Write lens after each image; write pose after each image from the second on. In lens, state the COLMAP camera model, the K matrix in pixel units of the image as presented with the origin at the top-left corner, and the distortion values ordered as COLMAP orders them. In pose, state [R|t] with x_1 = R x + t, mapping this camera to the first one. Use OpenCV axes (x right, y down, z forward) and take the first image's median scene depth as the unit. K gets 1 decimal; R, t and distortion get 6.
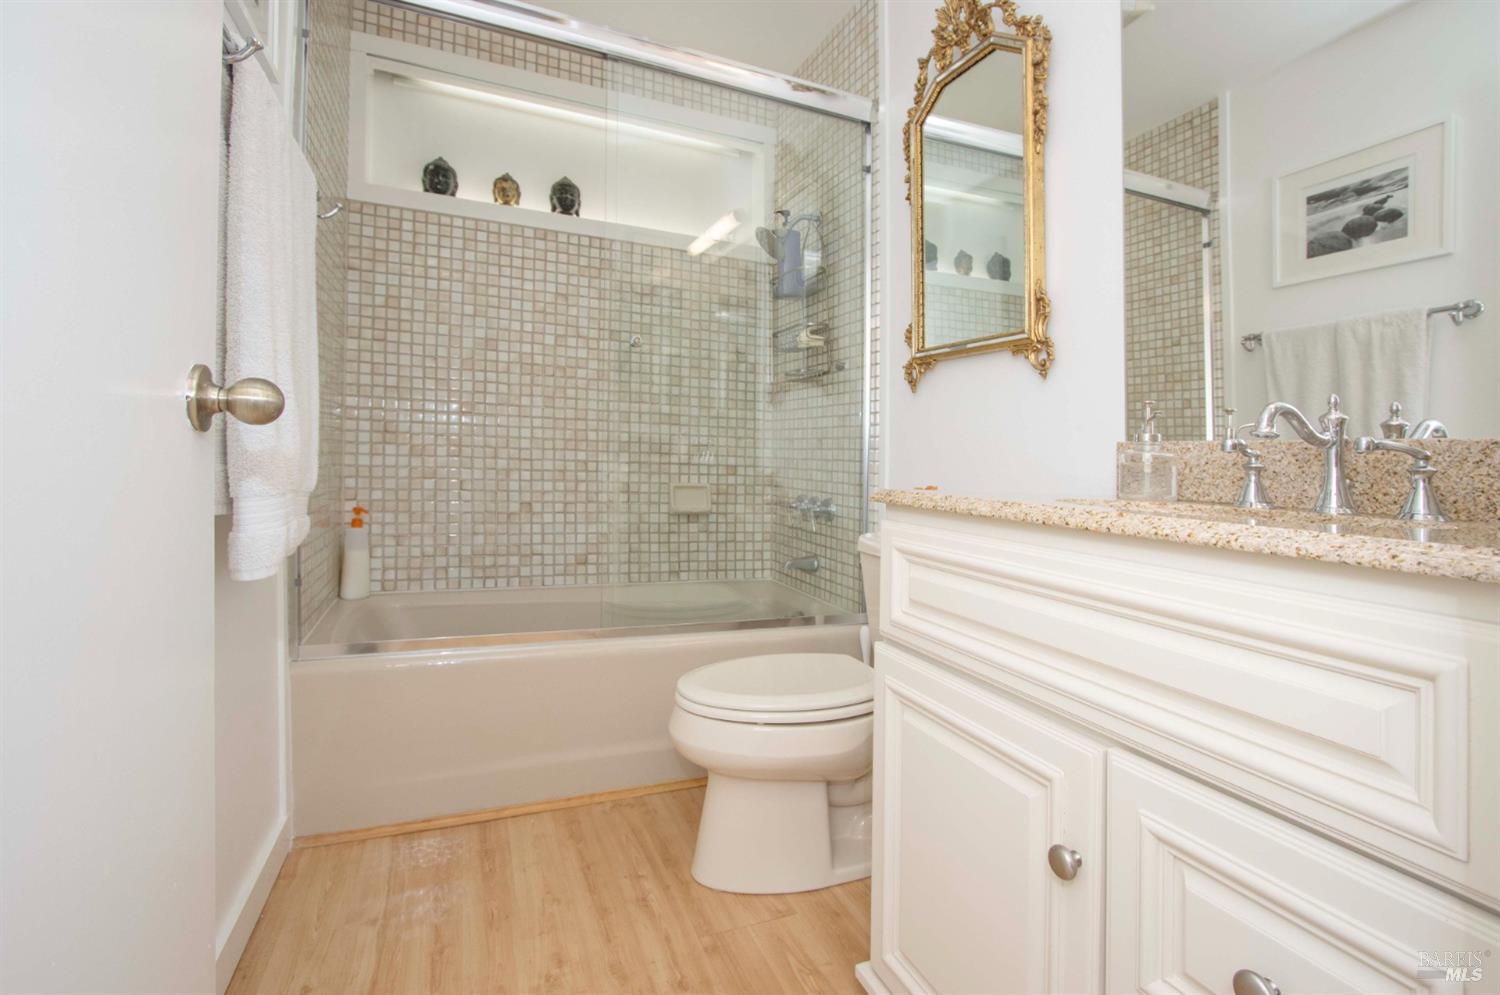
lens RADIAL K [[667.9, 0, 739.9], [0, 667.9, 474.0], [0, 0, 1]] dist [-0.022254, -0.000271]
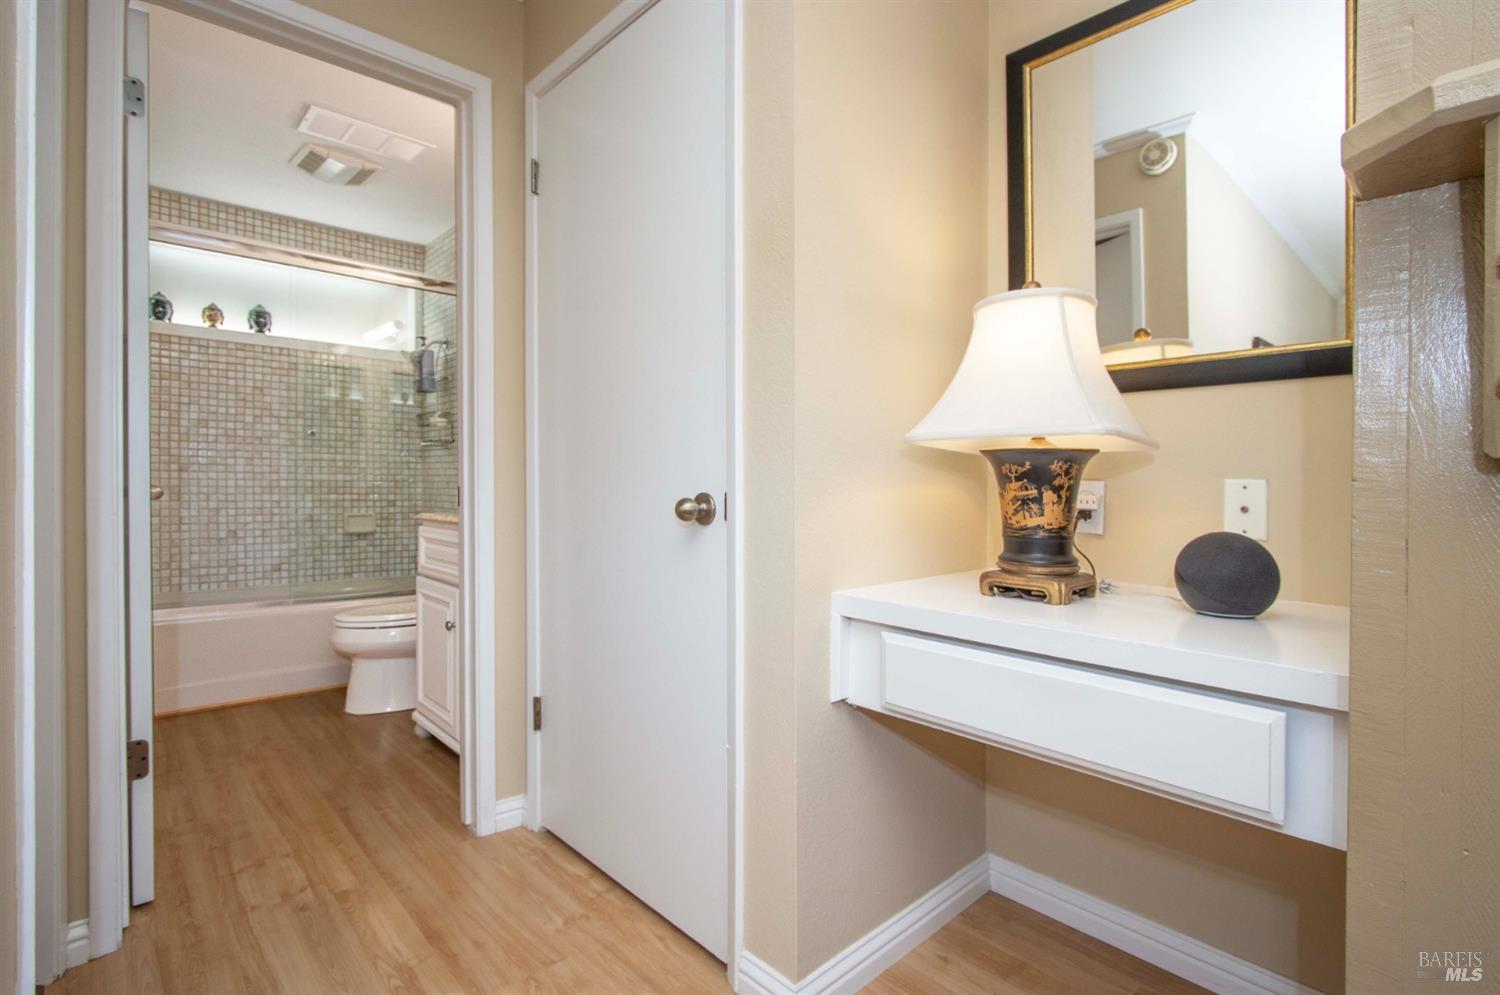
lens RADIAL K [[706.6, 0, 732.3], [0, 706.6, 472.5], [0, 0, 1]] dist [-0.008597, -0.000294]
pose [[0.940216, -0.018951, 0.340052, 0.184965], [0.029772, 0.999202, -0.026633, -0.010687], [-0.339276, 0.035165, 0.940029, -0.810654]]
